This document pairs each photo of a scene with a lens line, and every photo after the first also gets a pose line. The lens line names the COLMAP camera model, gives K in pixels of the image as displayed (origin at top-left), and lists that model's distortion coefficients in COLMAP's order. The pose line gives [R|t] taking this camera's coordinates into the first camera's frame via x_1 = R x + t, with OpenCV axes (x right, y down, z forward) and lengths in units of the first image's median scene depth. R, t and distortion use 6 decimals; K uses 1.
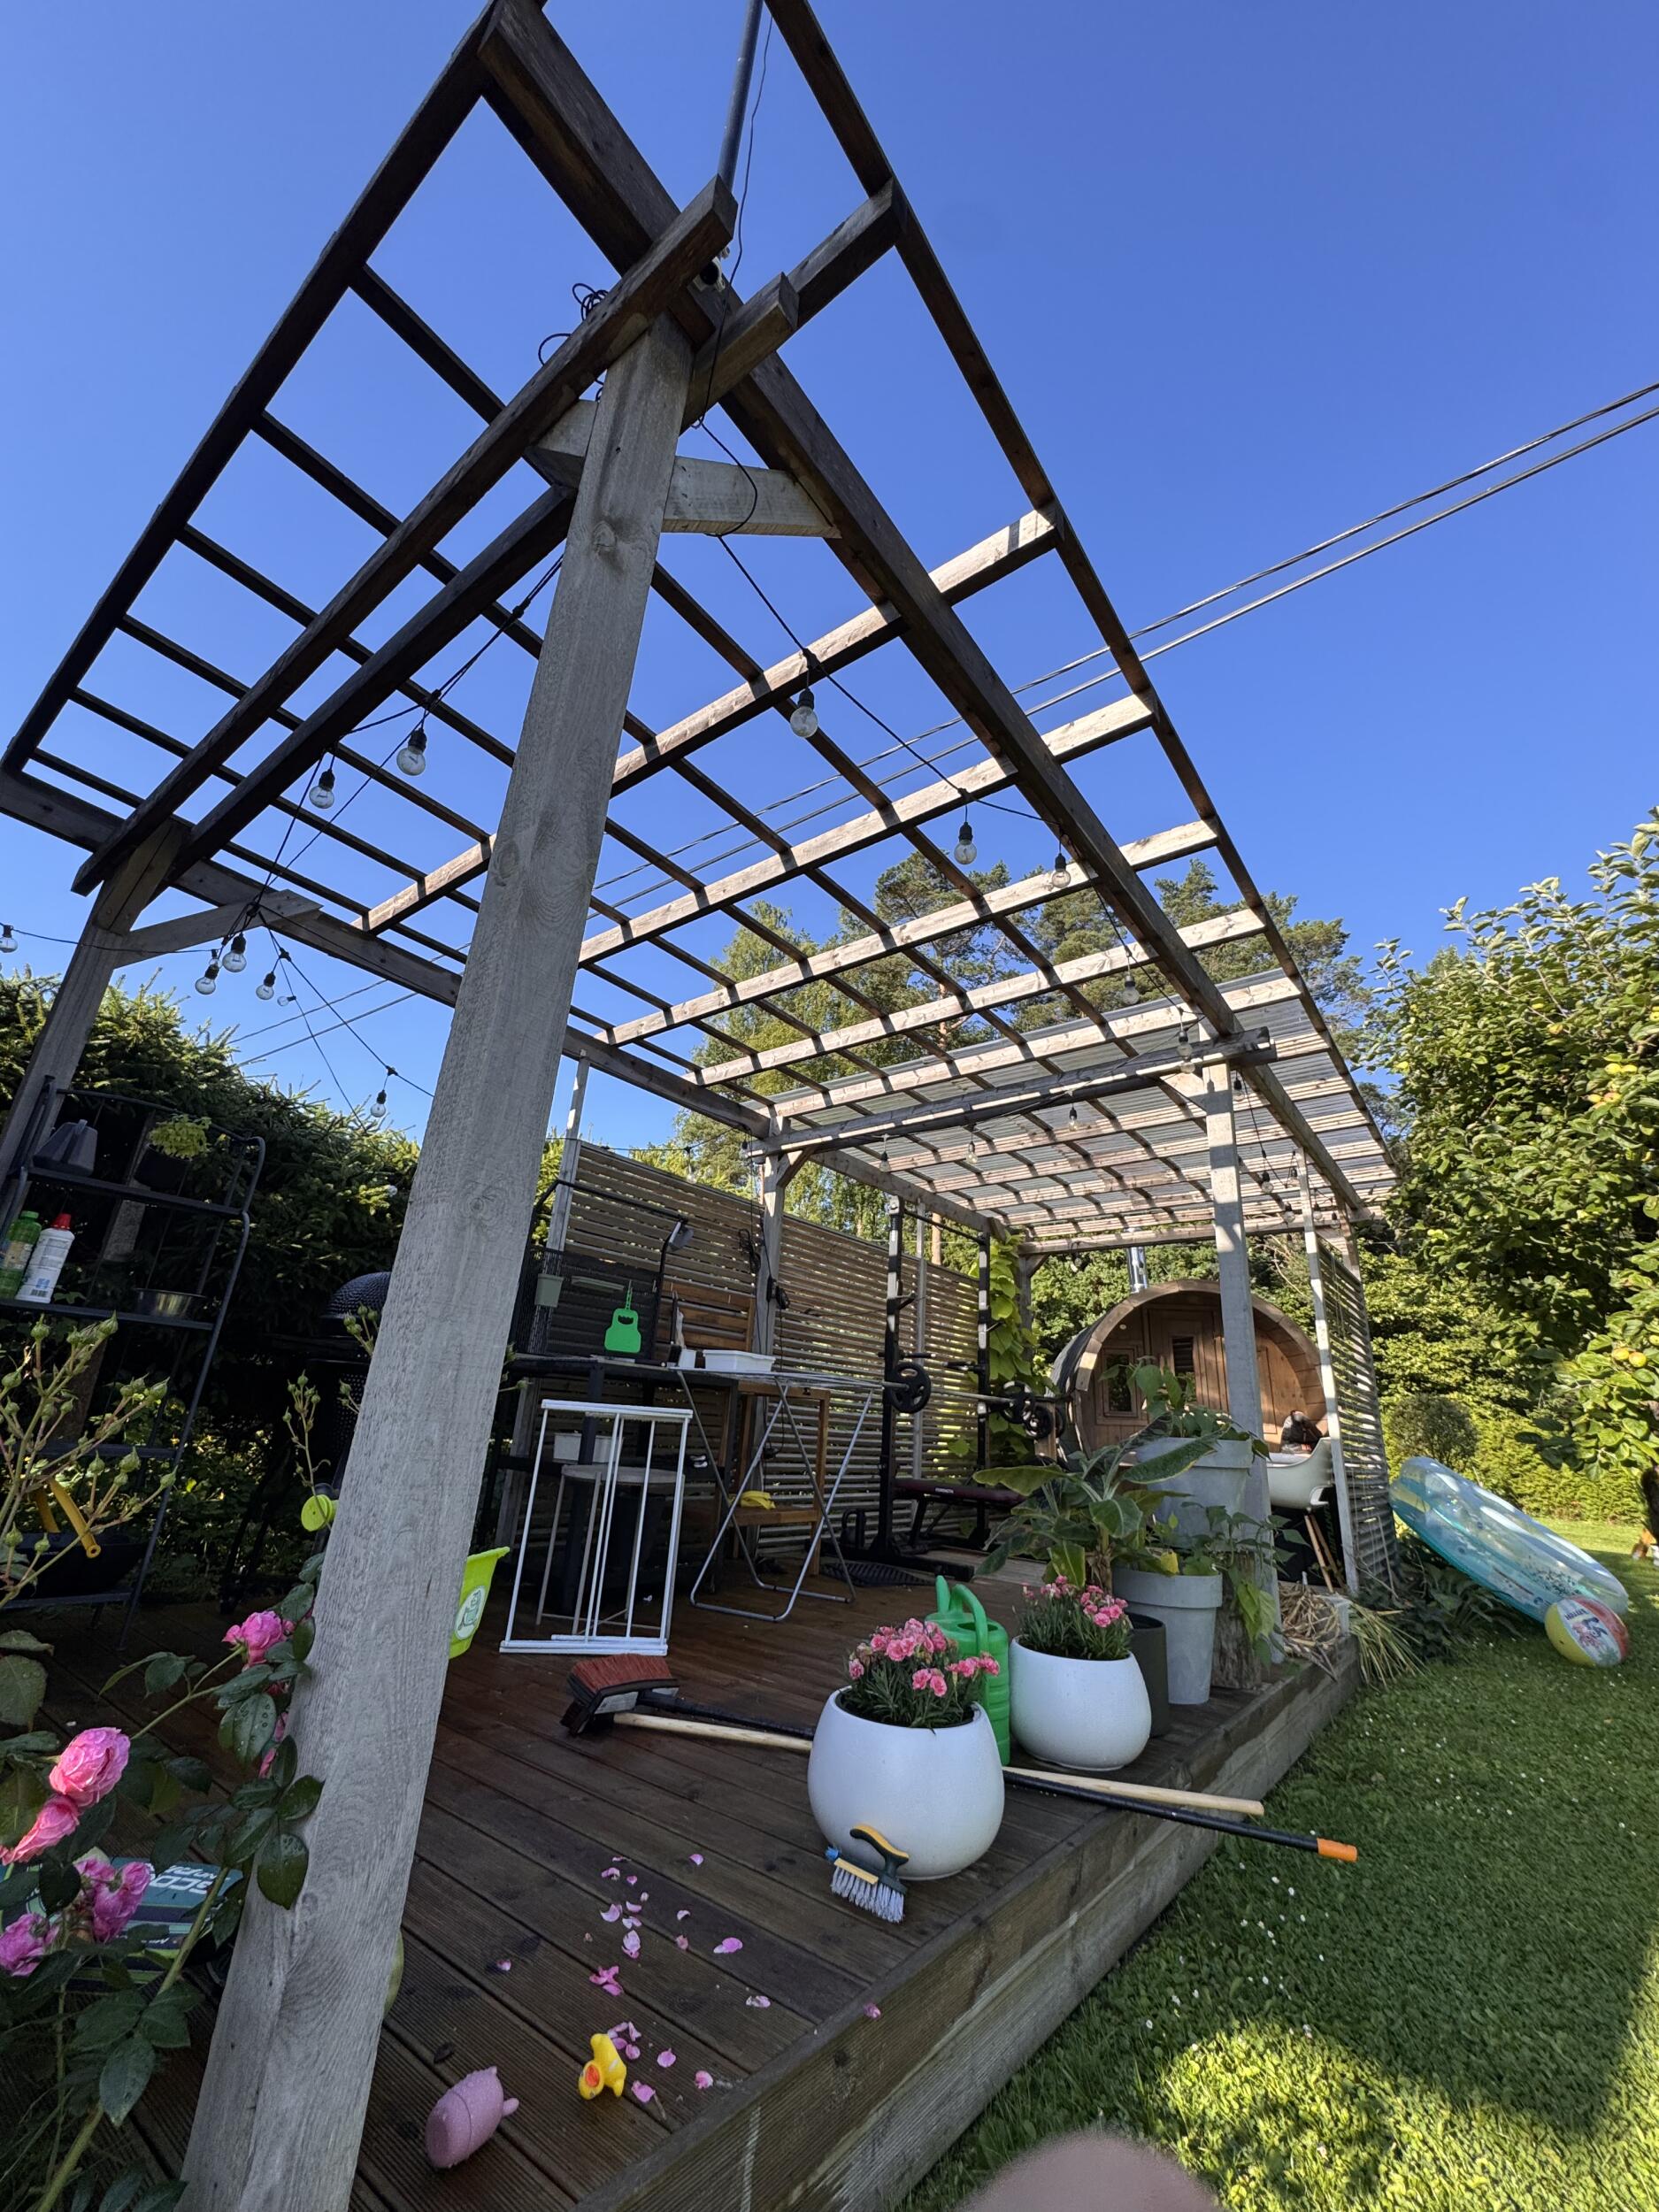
lens RADIAL K [[887.7, 0, 831.4], [0, 887.7, 1112.9], [0, 0, 1]] dist [-0.000565, -0.000316]
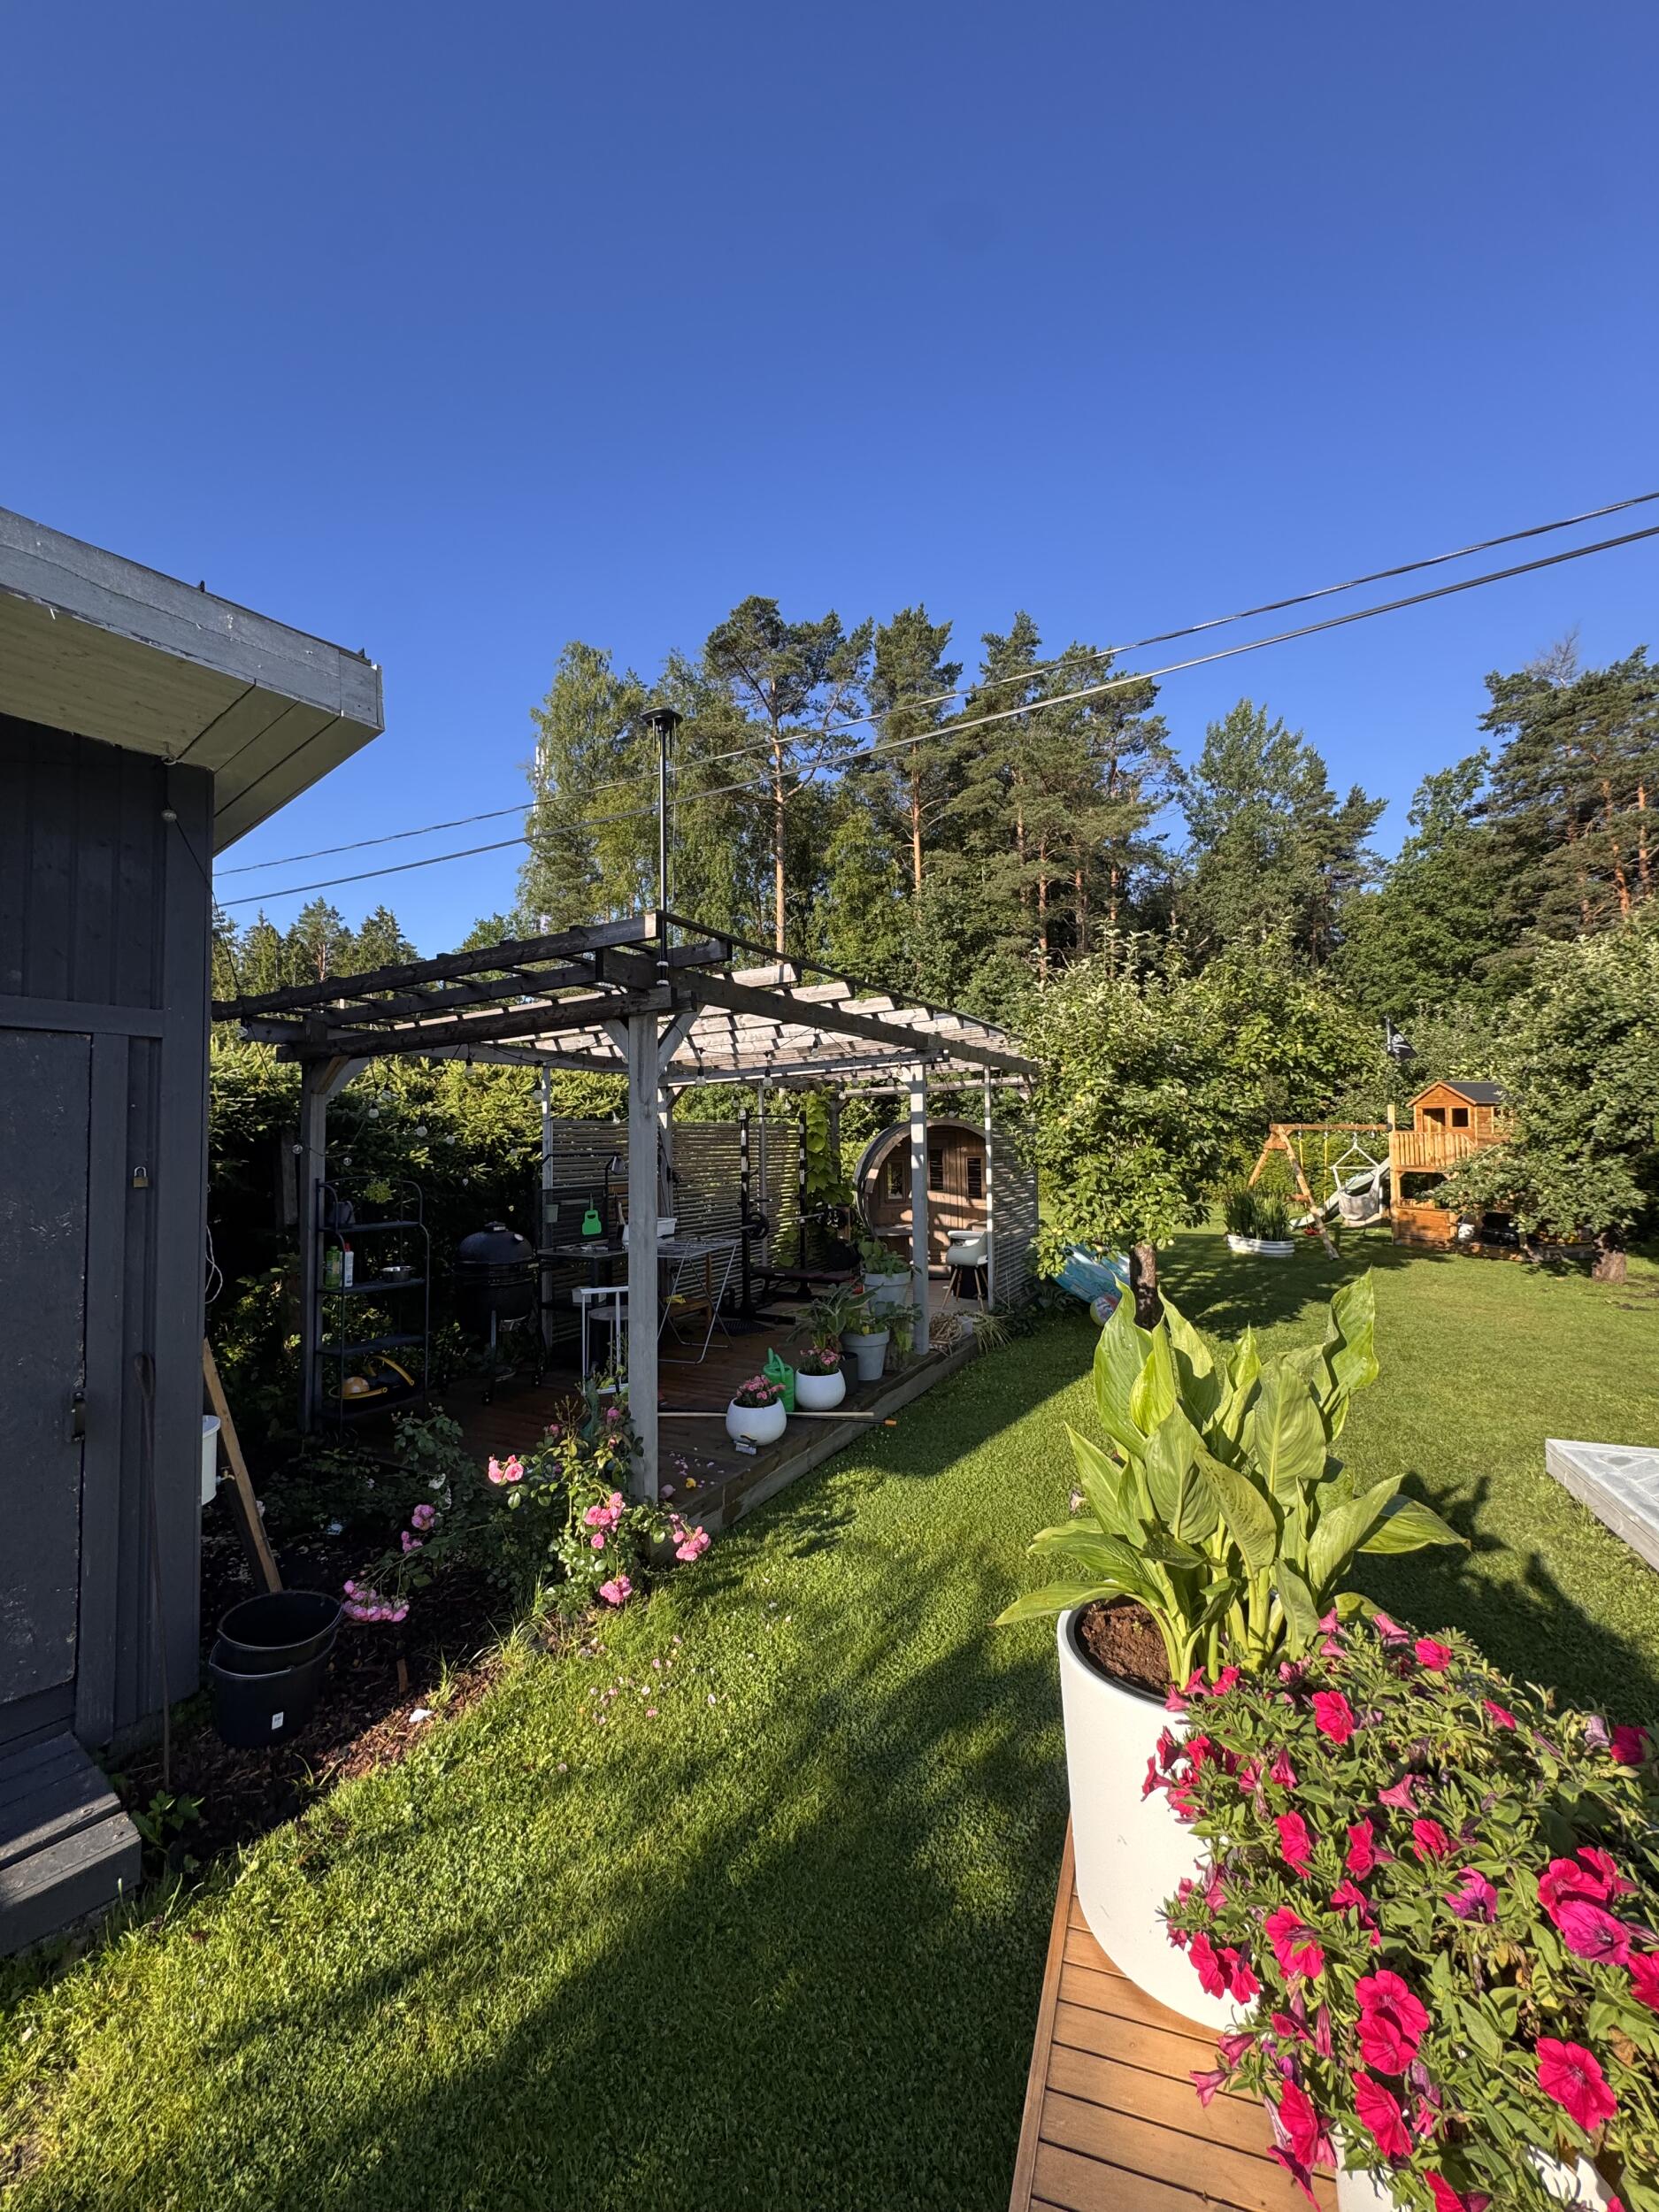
lens RADIAL K [[887.7, 0, 831.4], [0, 887.7, 1112.9], [0, 0, 1]] dist [-0.000565, -0.000316]
pose [[0.984861, -0.071327, 0.157992, -0.058903], [0.018616, 0.949673, 0.312690, -1.006716], [-0.172344, -0.305015, 0.936623, -1.320273]]
